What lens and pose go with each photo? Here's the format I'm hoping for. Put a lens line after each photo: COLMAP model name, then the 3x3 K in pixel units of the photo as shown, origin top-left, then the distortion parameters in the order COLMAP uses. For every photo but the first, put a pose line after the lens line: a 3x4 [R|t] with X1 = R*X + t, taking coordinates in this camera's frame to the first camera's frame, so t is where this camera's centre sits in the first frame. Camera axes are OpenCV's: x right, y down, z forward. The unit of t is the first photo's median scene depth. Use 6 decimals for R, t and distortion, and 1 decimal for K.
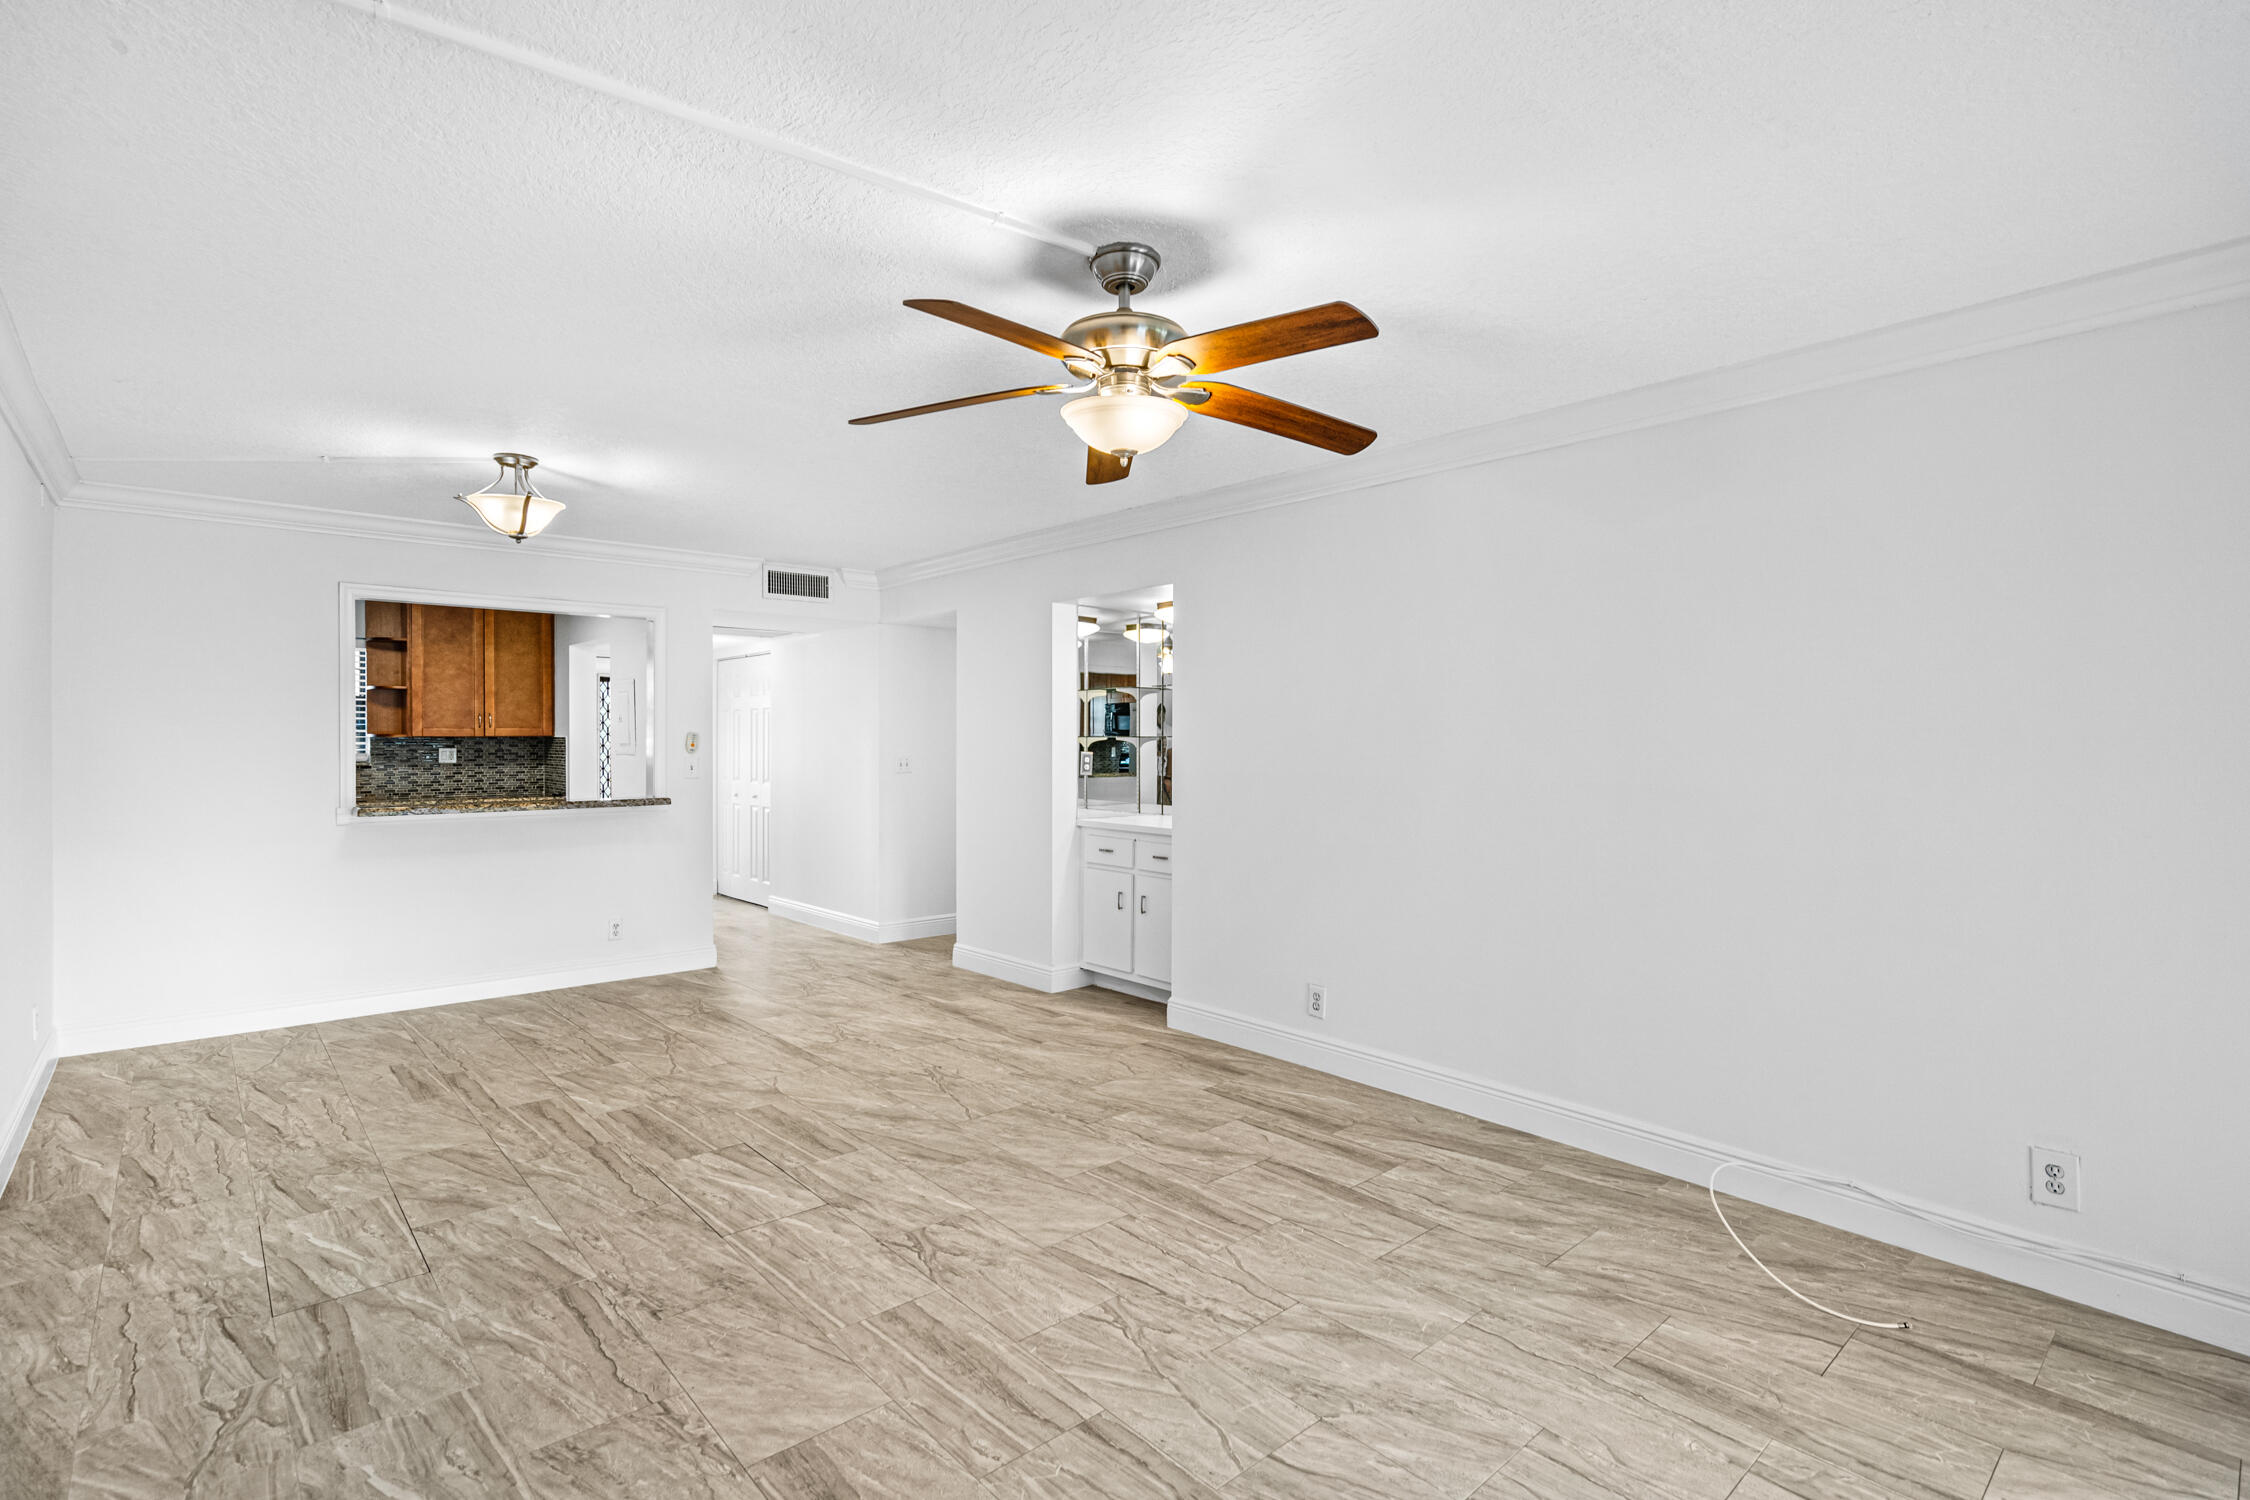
lens RADIAL K [[1061.0, 0, 1131.4], [0, 1061.0, 756.9], [0, 0, 1]] dist [-0.001289, 0.000113]
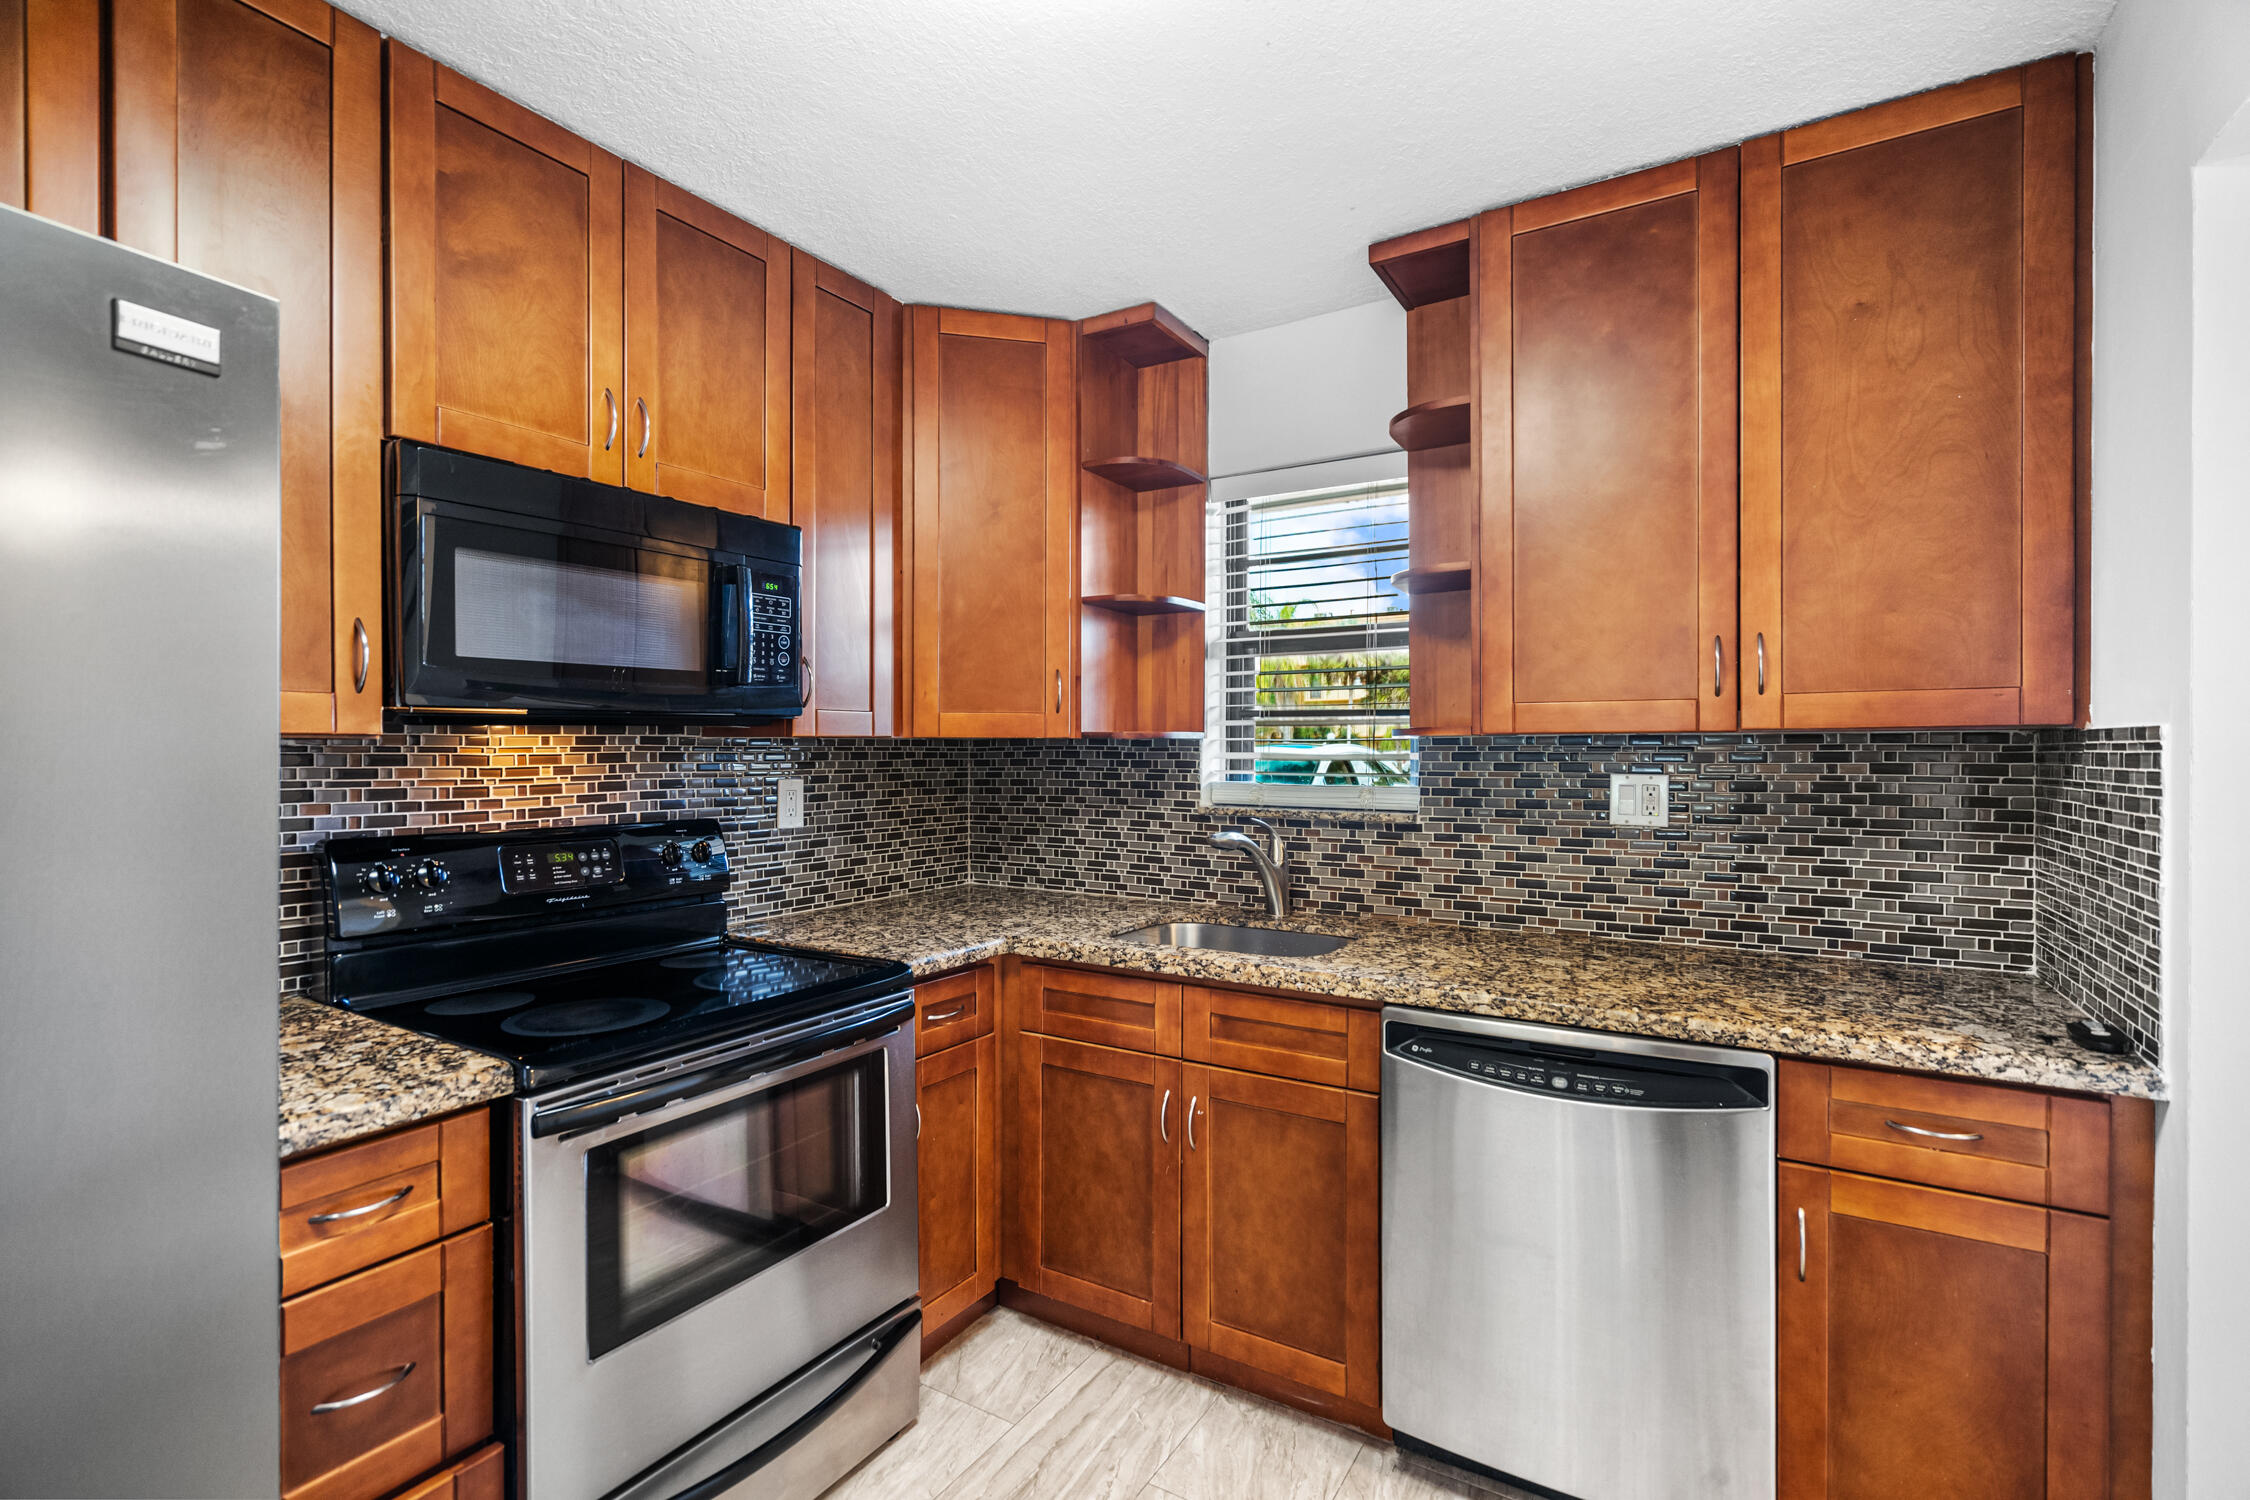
lens RADIAL K [[1034.5, 0, 1131.4], [0, 1034.5, 767.0], [0, 0, 1]] dist [-0.000243, 0.000696]
pose [[0.271357, 0.012069, -0.962403, -0.414207], [-0.013466, 0.999871, 0.008742, -0.010878], [0.962385, 0.010588, 0.271485, 0.793481]]
